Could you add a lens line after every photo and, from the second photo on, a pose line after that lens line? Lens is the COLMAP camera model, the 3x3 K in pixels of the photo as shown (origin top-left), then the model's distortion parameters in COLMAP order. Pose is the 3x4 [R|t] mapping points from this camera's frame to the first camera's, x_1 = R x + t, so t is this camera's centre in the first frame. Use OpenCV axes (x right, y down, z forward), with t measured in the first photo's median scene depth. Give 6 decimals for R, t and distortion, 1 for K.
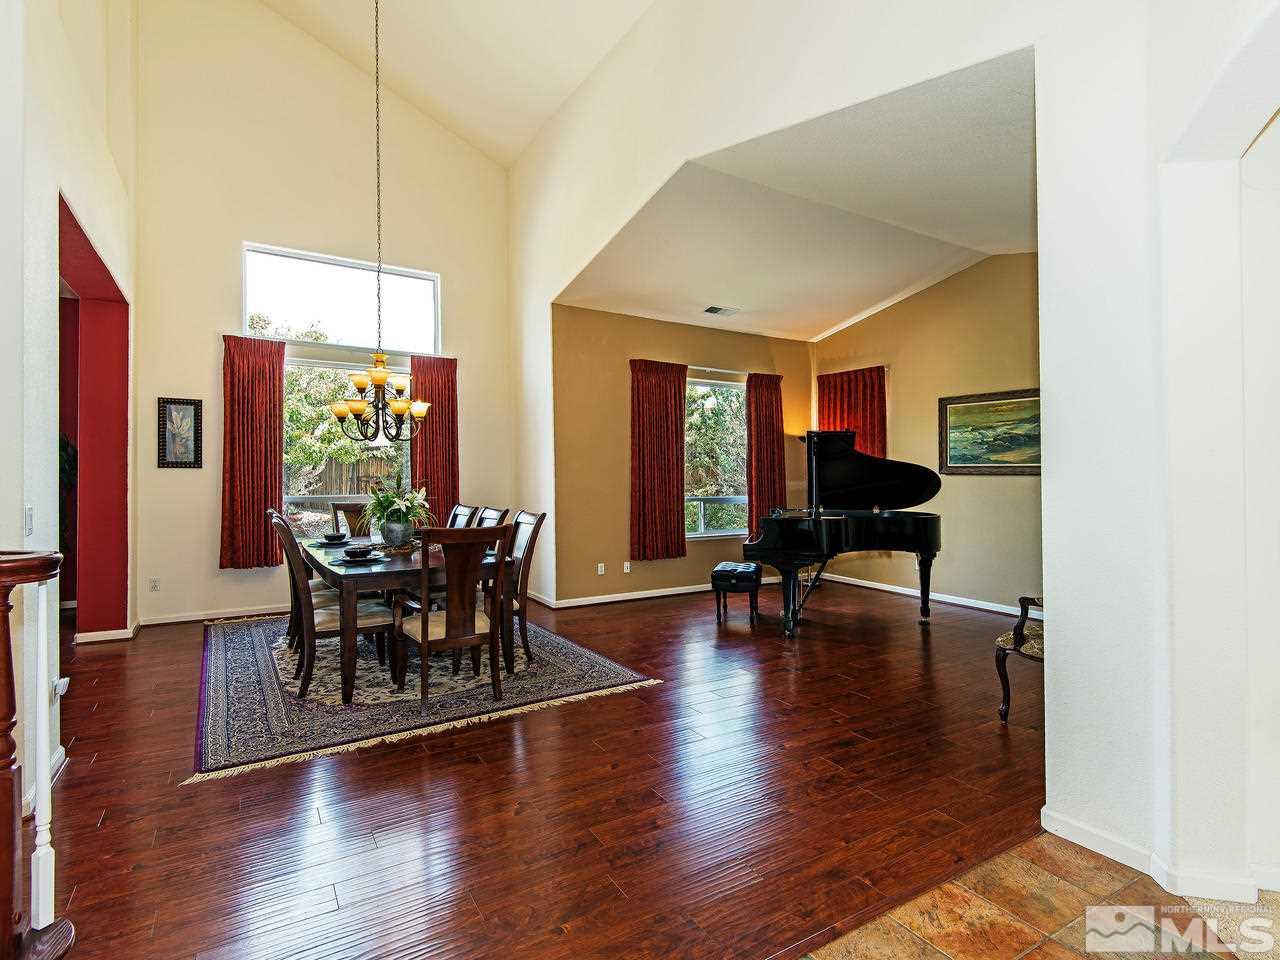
lens RADIAL K [[664.8, 0, 667.2], [0, 664.8, 467.9], [0, 0, 1]] dist [0.017454, -0.012428]
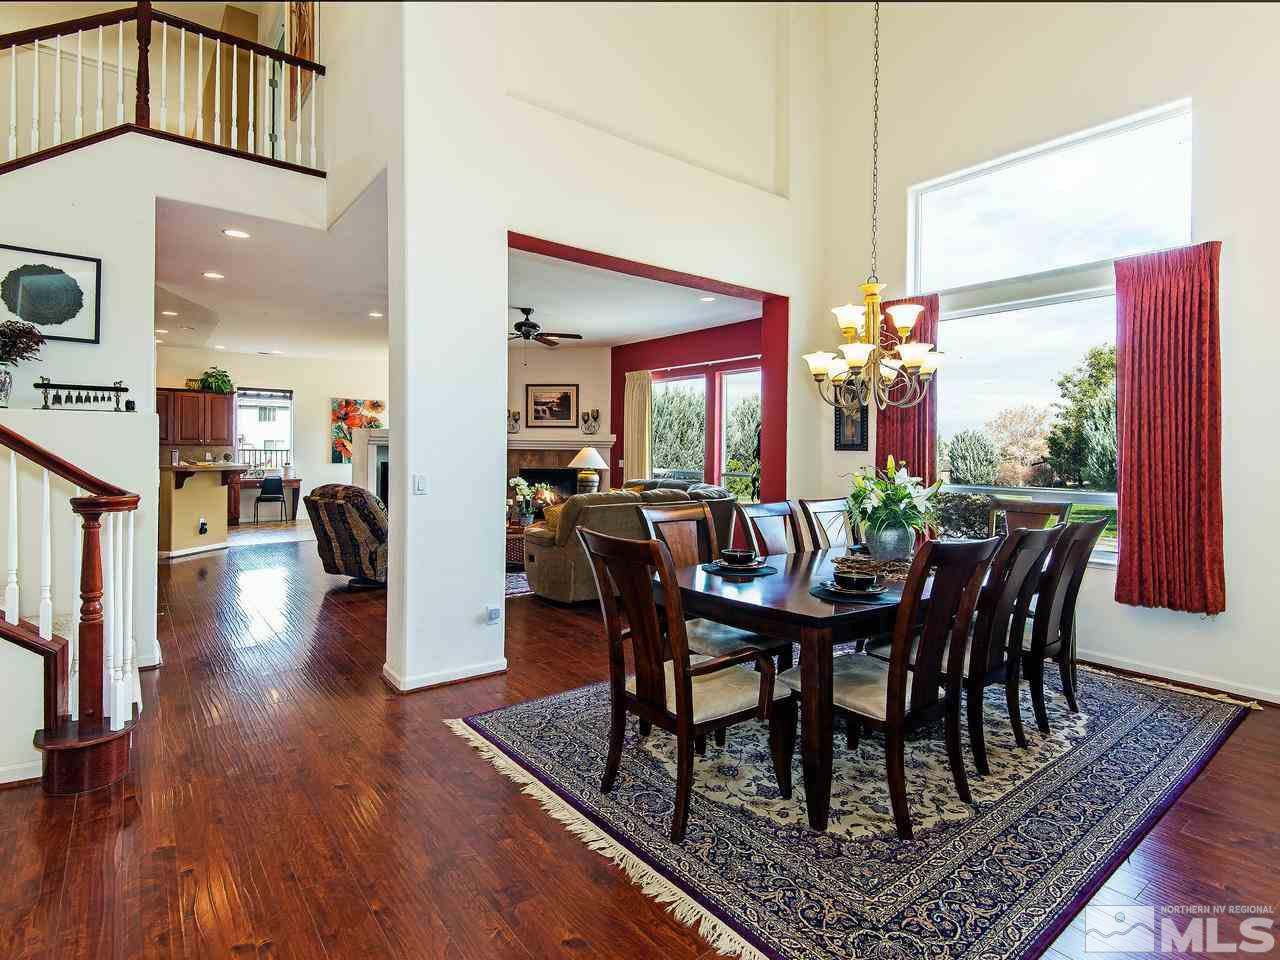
lens RADIAL K [[664.8, 0, 633.4], [0, 664.8, 458.5], [0, 0, 1]] dist [0.017454, -0.012428]
pose [[0.076048, 0.014264, -0.997002, 0.299551], [-0.008767, 0.999869, 0.013636, 0.002701], [0.997066, 0.007704, 0.076163, 0.833260]]
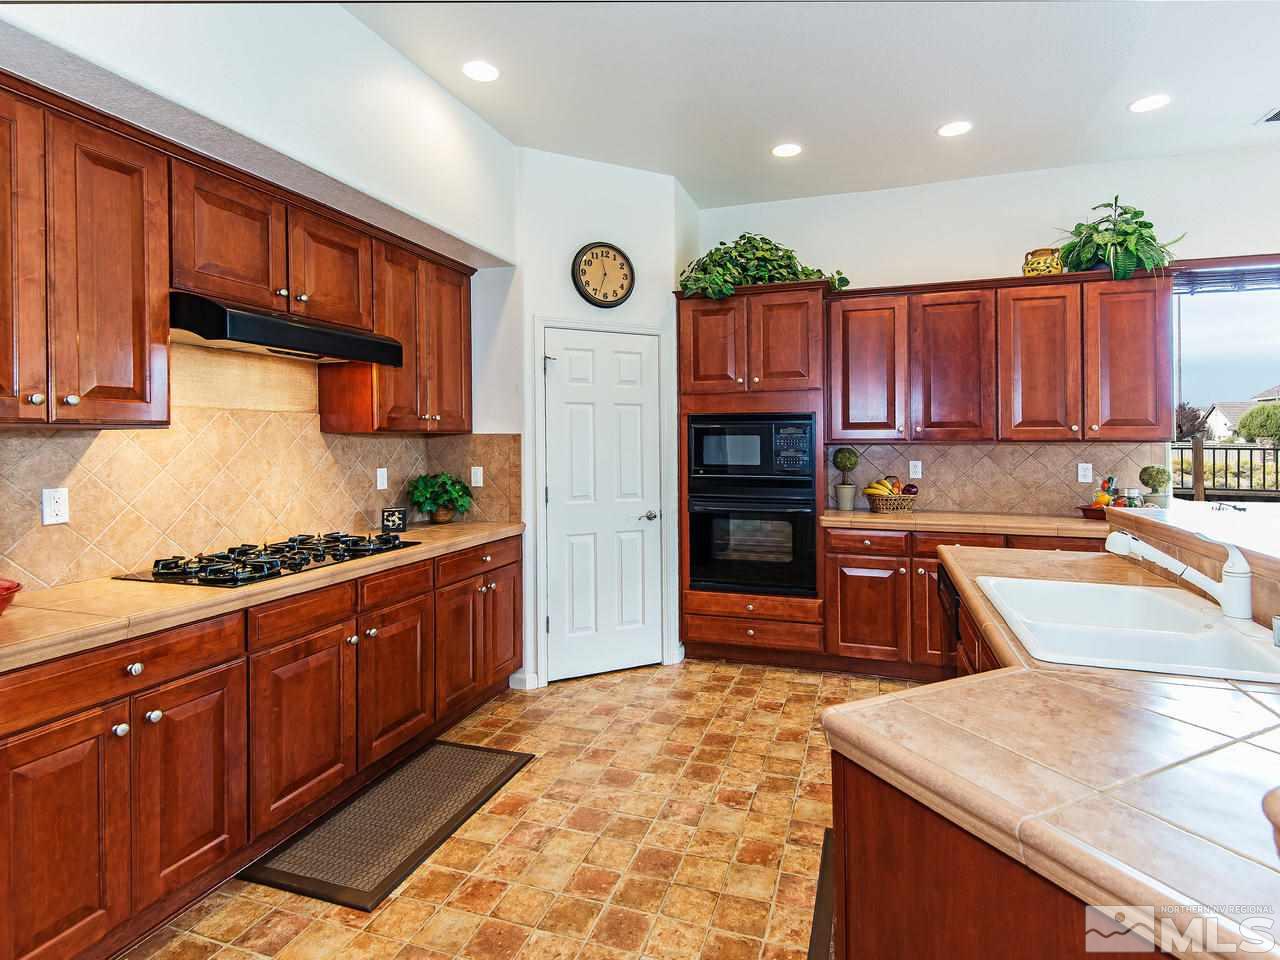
lens RADIAL K [[664.8, 0, 640.2], [0, 664.8, 427.0], [0, 0, 1]] dist [0.017454, -0.012428]
pose [[-0.797686, -0.005995, -0.603044, -1.464821], [0.004969, 0.999851, -0.016514, -0.006872], [0.603053, -0.016169, -0.797537, -0.295014]]
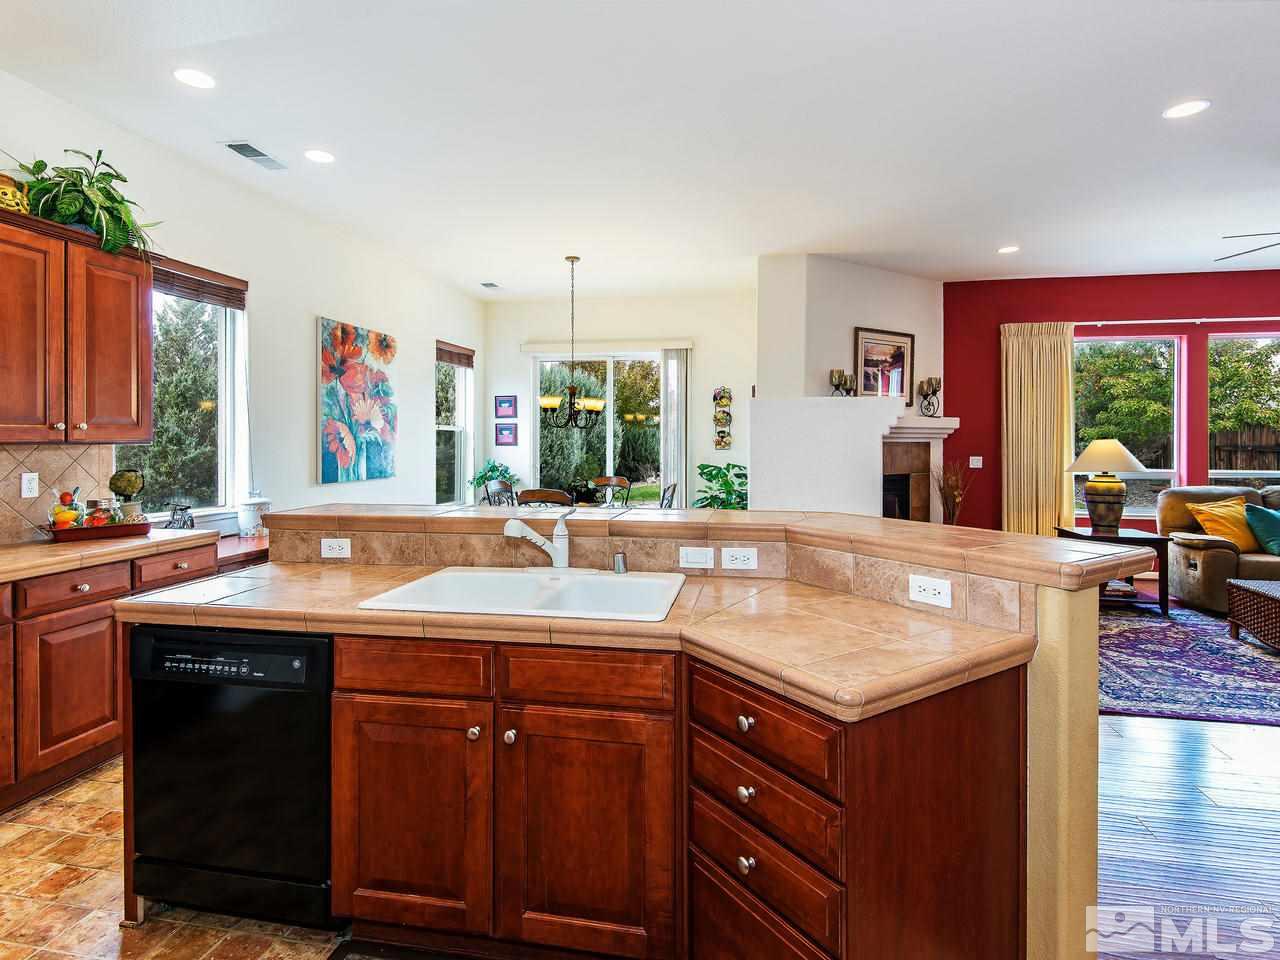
lens RADIAL K [[664.8, 0, 637.3], [0, 664.8, 446.9], [0, 0, 1]] dist [0.017454, -0.012428]
pose [[0.714424, 0.009642, -0.699646, -1.548698], [0.001150, 0.999888, 0.014954, -0.005824], [0.699712, -0.011488, 0.714333, -0.706402]]
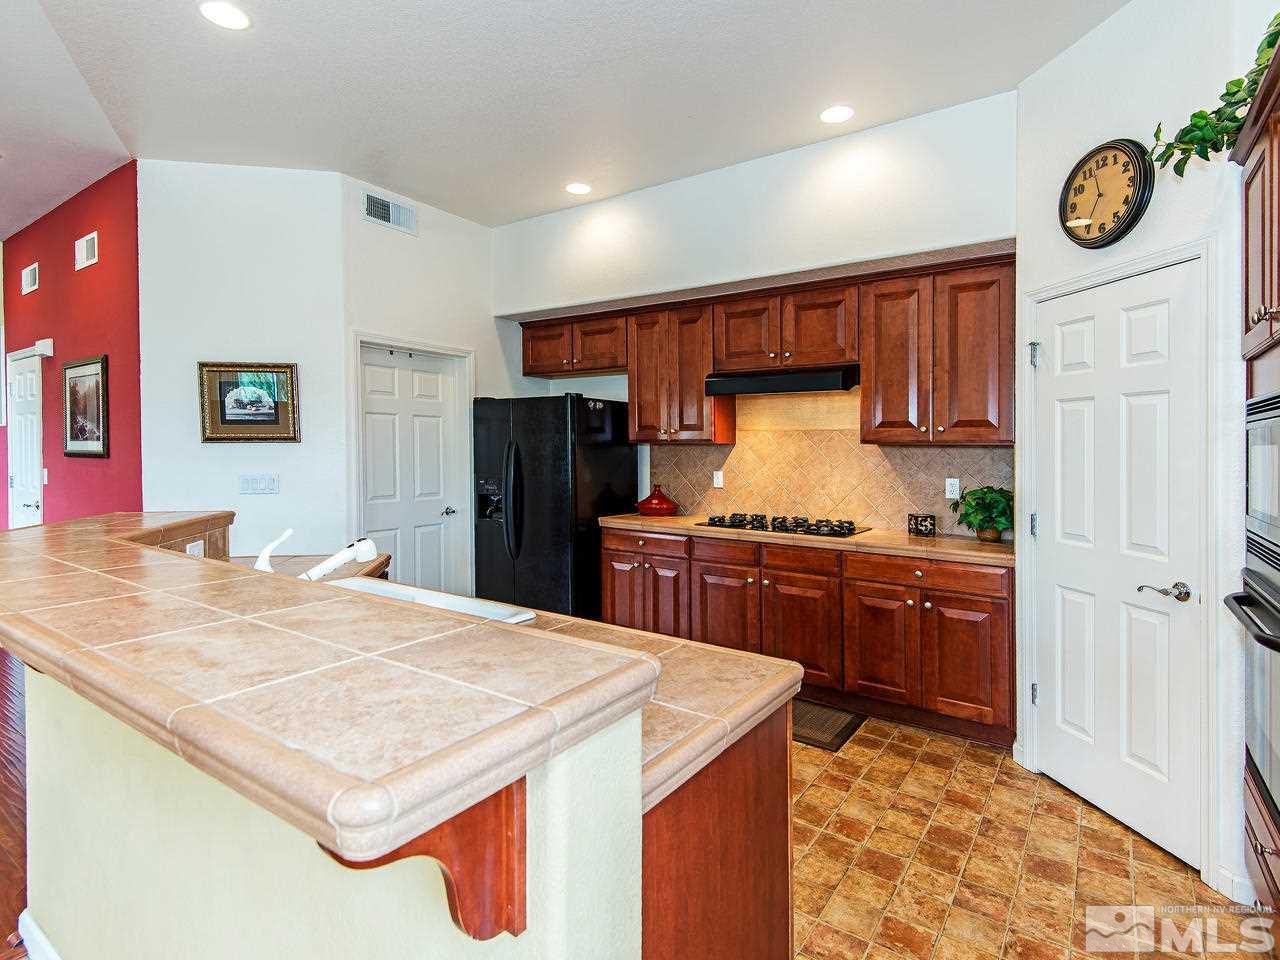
lens RADIAL K [[664.8, 0, 634.6], [0, 664.8, 466.2], [0, 0, 1]] dist [0.017454, -0.012428]
pose [[-0.347764, -0.024698, 0.937257, -2.334219], [-0.010529, 0.999693, 0.022437, -0.002441], [-0.937523, -0.002065, -0.347917, -0.450617]]
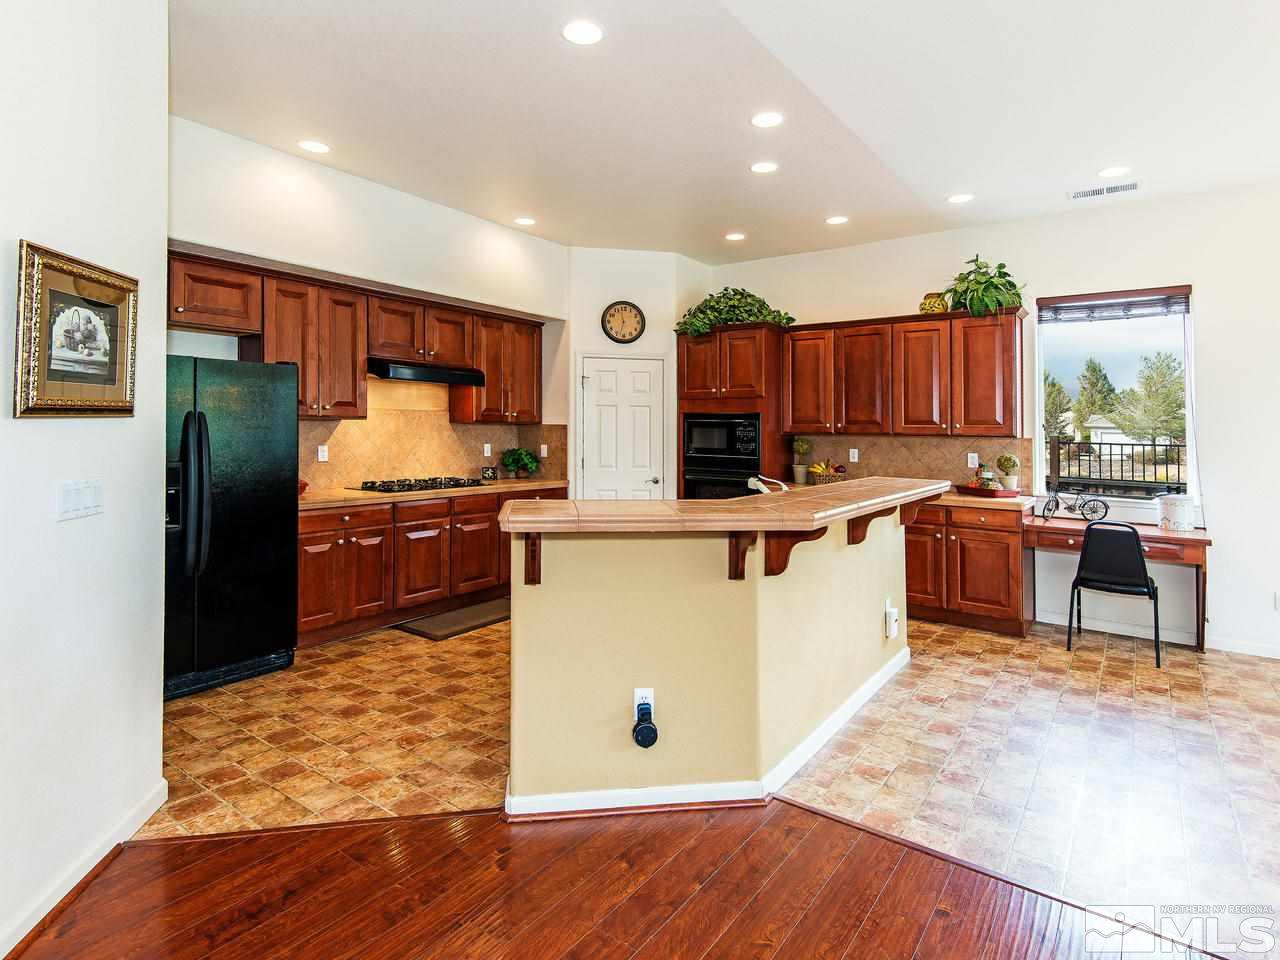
lens RADIAL K [[664.8, 0, 657.6], [0, 664.8, 422.2], [0, 0, 1]] dist [0.017454, -0.012428]
pose [[-0.936045, -0.014460, -0.351584, -1.545127], [-0.011252, 0.999874, -0.011166, -0.005026], [0.351701, -0.006496, -0.936090, 0.260569]]
